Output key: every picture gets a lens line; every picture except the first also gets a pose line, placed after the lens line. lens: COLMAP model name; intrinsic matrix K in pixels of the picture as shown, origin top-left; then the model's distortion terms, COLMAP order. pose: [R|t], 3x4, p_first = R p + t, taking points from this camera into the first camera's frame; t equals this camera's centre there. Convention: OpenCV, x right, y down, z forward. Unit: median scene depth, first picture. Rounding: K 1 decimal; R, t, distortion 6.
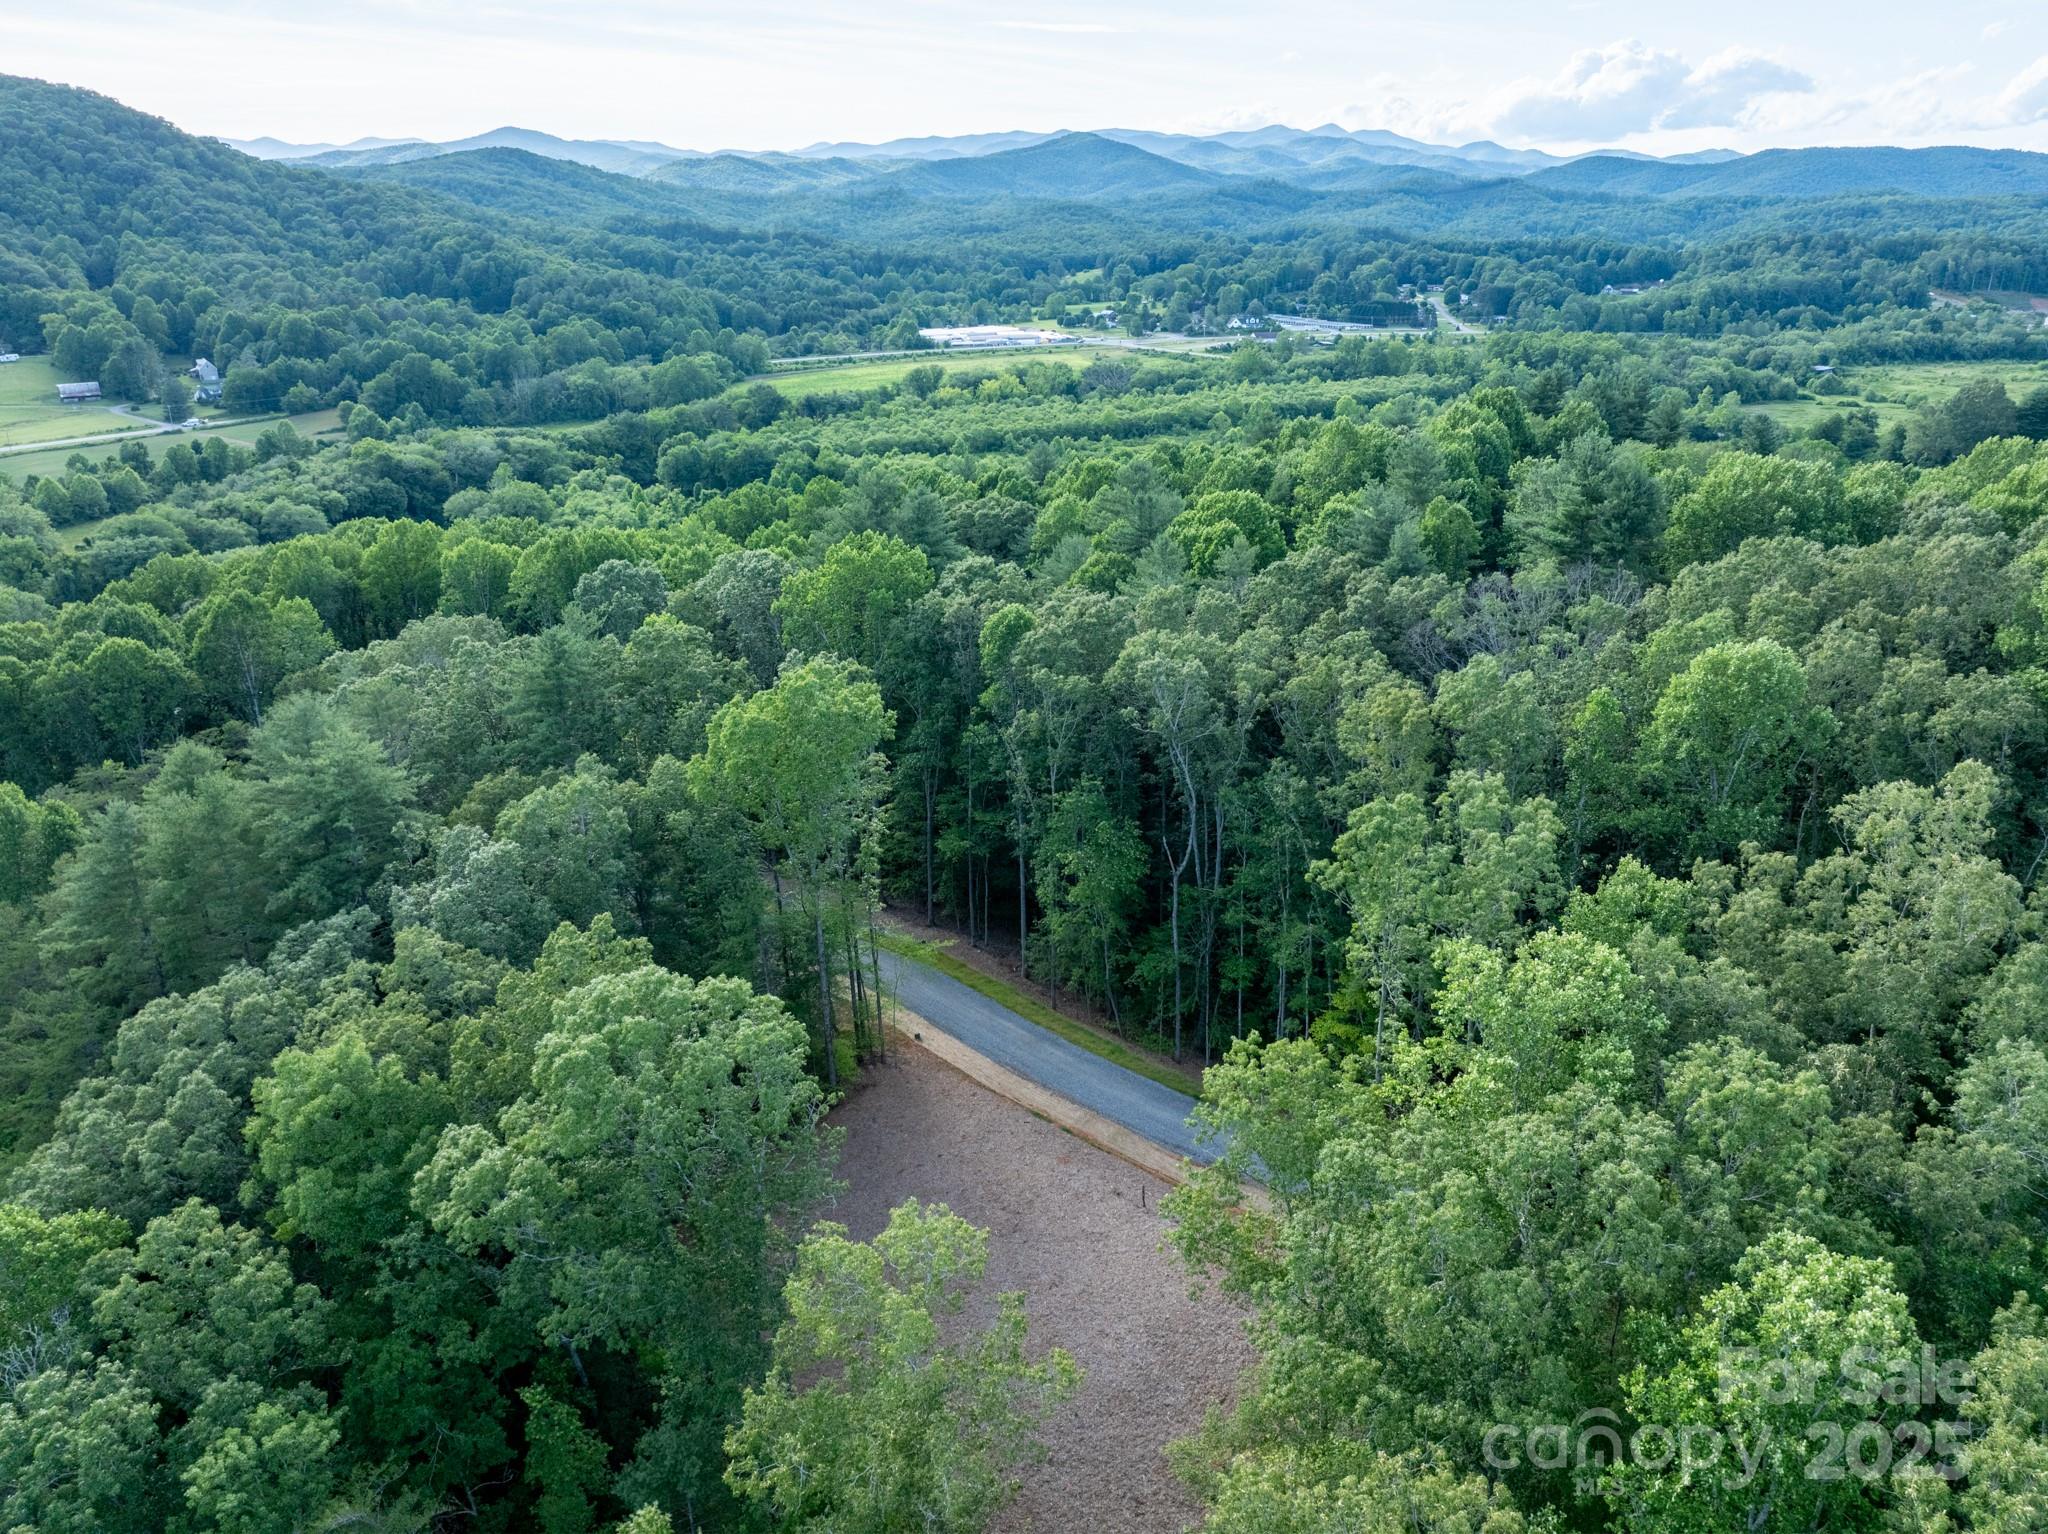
lens RADIAL K [[1411.2, 0, 1024.0], [0, 1411.2, 767.0], [0, 0, 1]] dist [-0.061426, 0.023966]
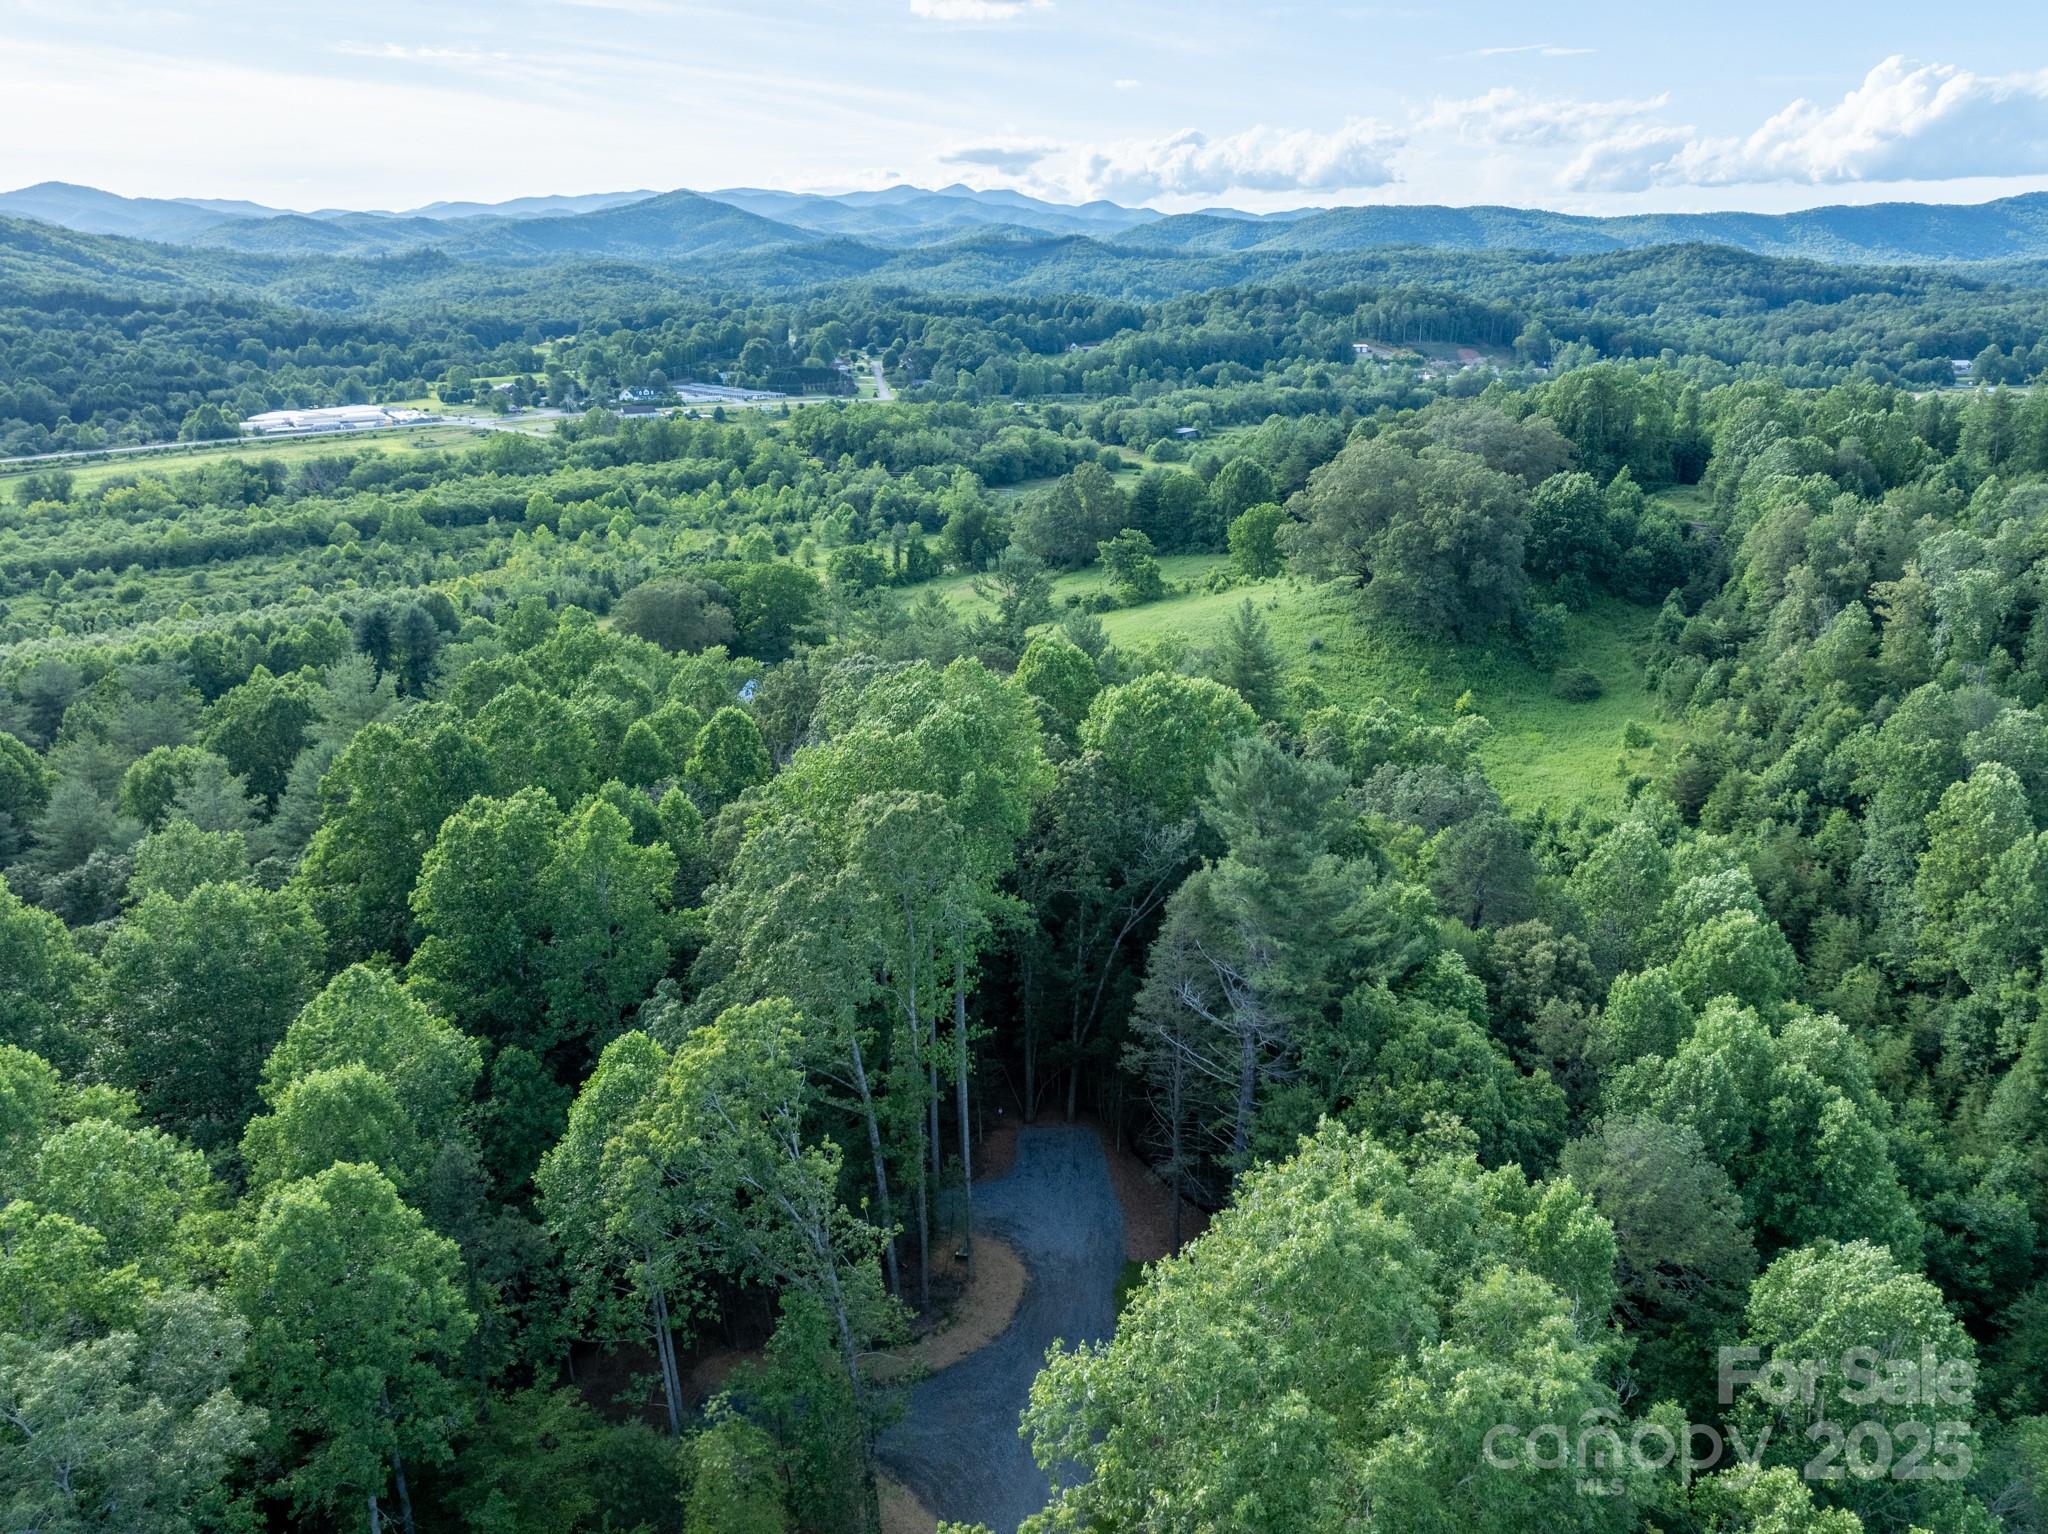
lens RADIAL K [[1411.2, 0, 1024.0], [0, 1411.2, 767.0], [0, 0, 1]] dist [-0.061426, 0.023966]
pose [[0.975704, -0.070274, 0.207519, 0.183874], [0.077940, 0.996537, -0.028989, -0.029647], [-0.204763, 0.044458, 0.977801, 0.069730]]
